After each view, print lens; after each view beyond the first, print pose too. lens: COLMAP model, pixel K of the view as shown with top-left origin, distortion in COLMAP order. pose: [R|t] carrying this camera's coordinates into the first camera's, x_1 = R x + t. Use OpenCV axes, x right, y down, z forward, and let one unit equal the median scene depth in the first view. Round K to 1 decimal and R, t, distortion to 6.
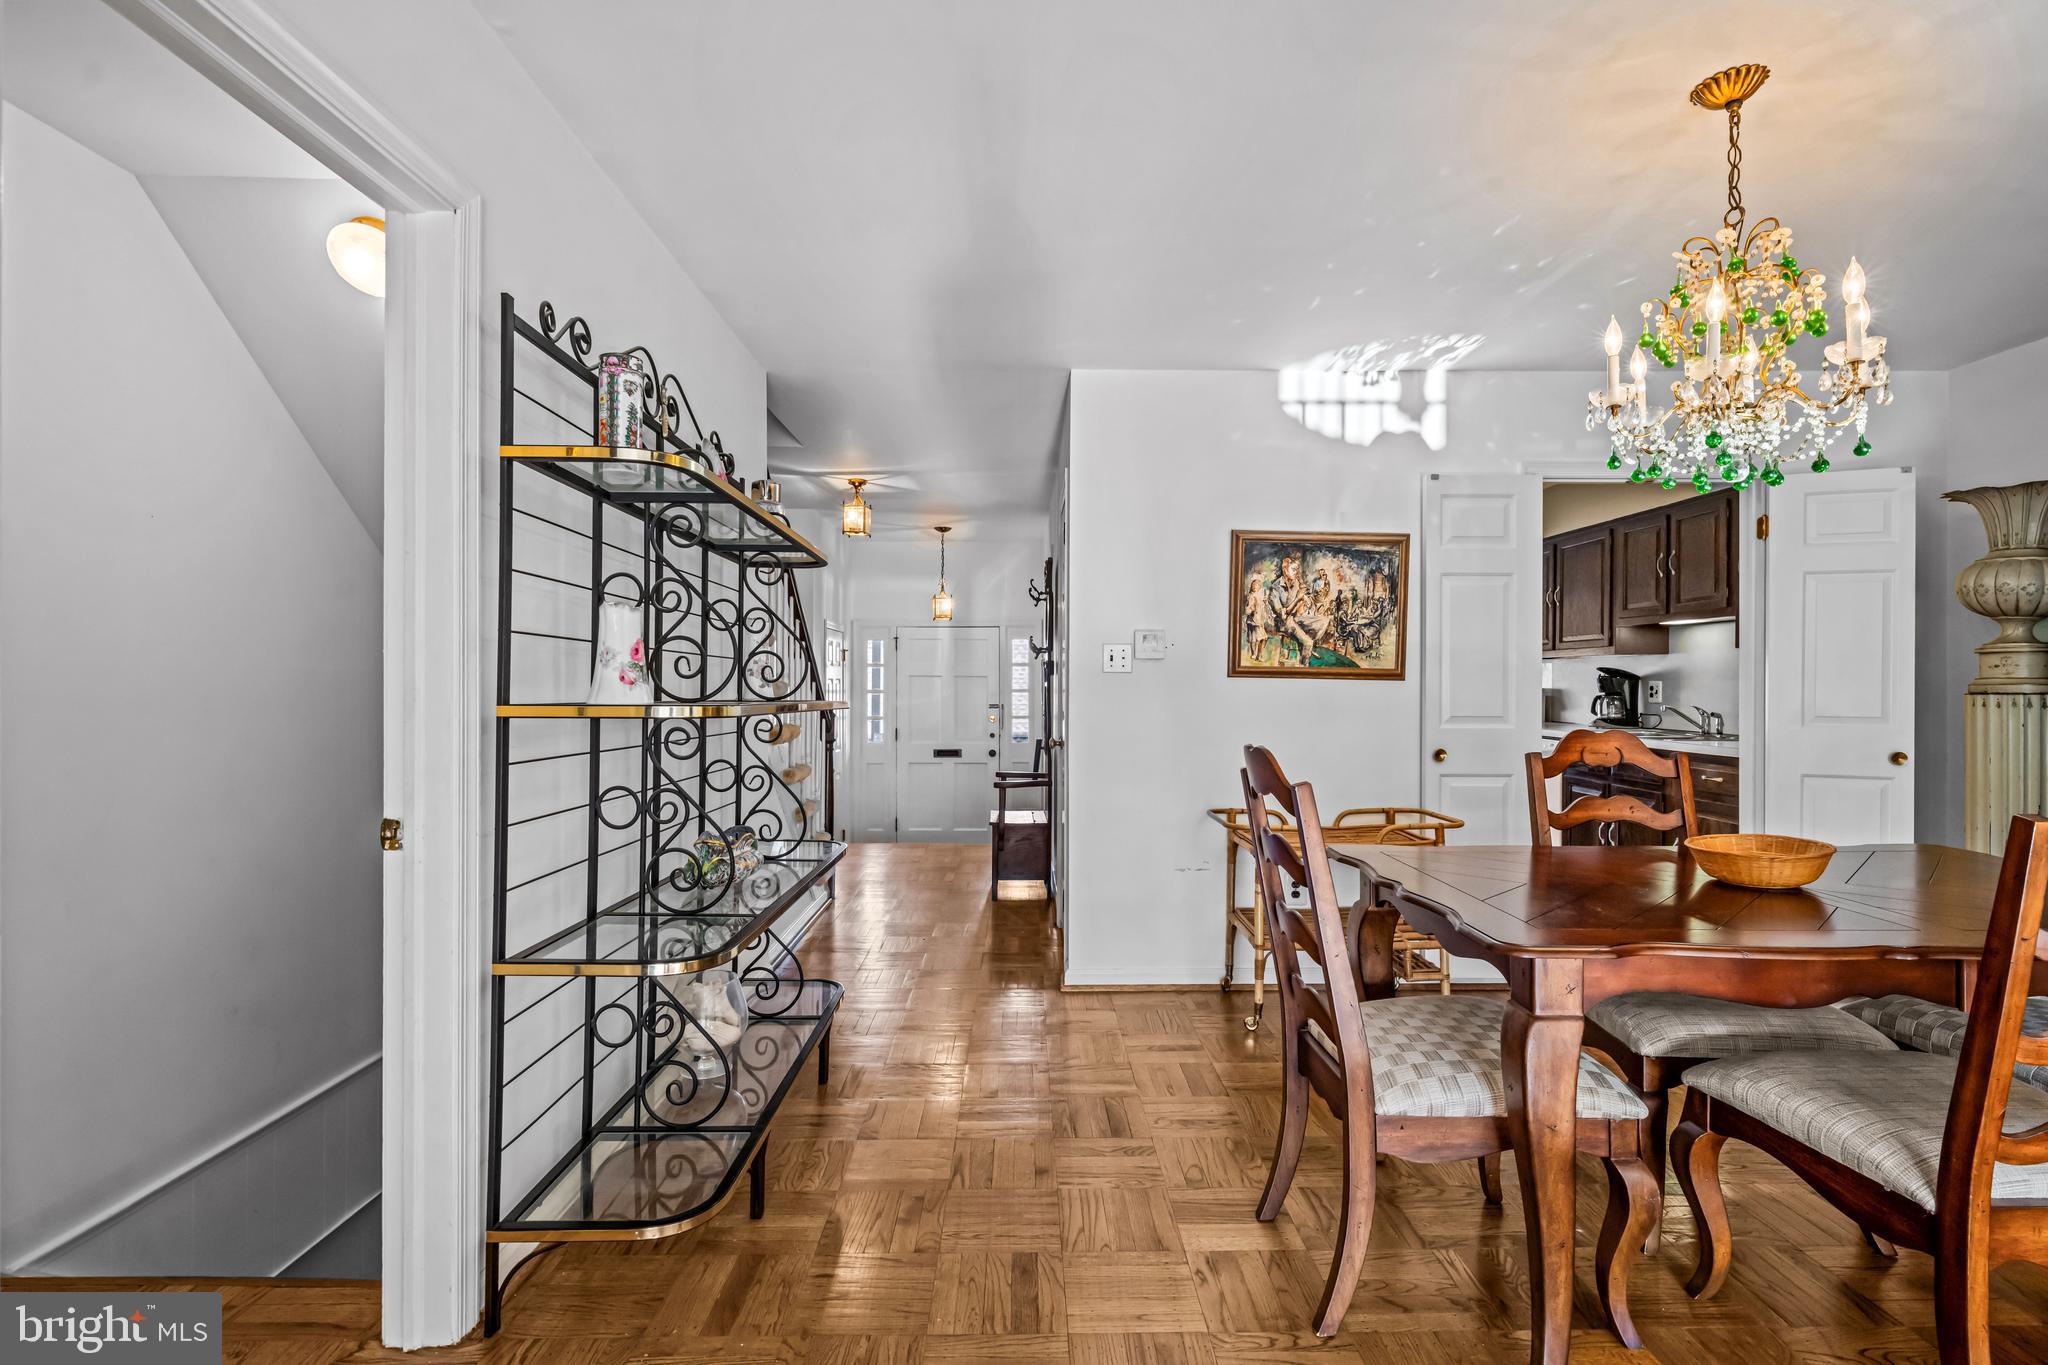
lens RADIAL K [[962.2, 0, 1024.0], [0, 962.2, 682.5], [0, 0, 1]] dist [-0.000224, -0.000017]
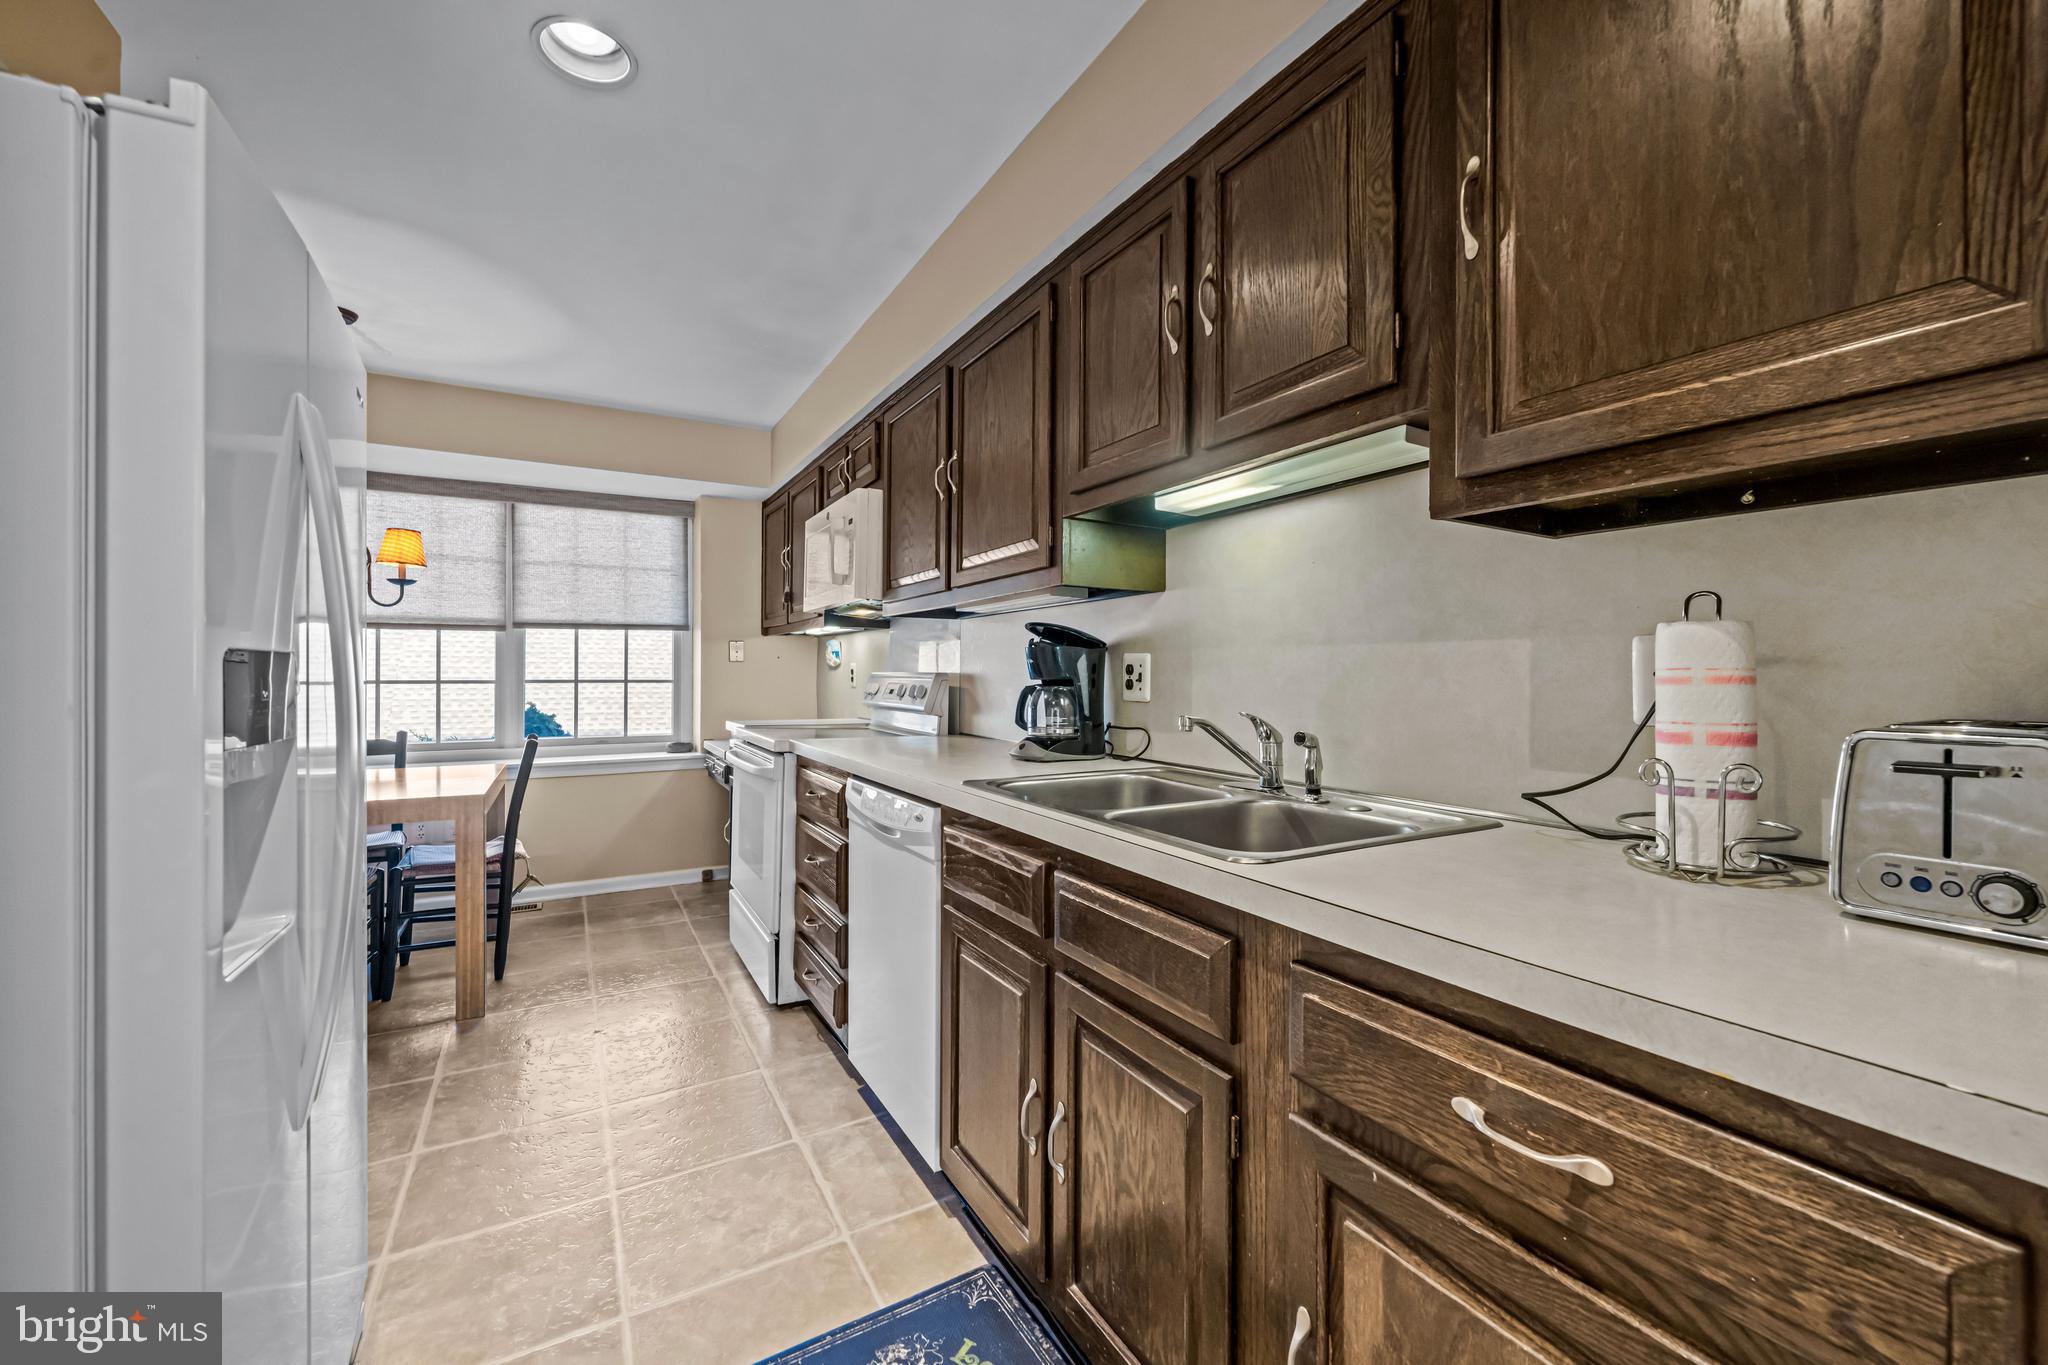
lens RADIAL K [[824.2, 0, 1026.4], [0, 824.2, 680.0], [0, 0, 1]] dist [0.016522, -0.003302]
pose [[0.869599, -0.004936, 0.493733, 0.415851], [0.002996, 0.999984, 0.004720, 0.008956], [-0.493749, -0.002625, 0.869601, 0.681917]]
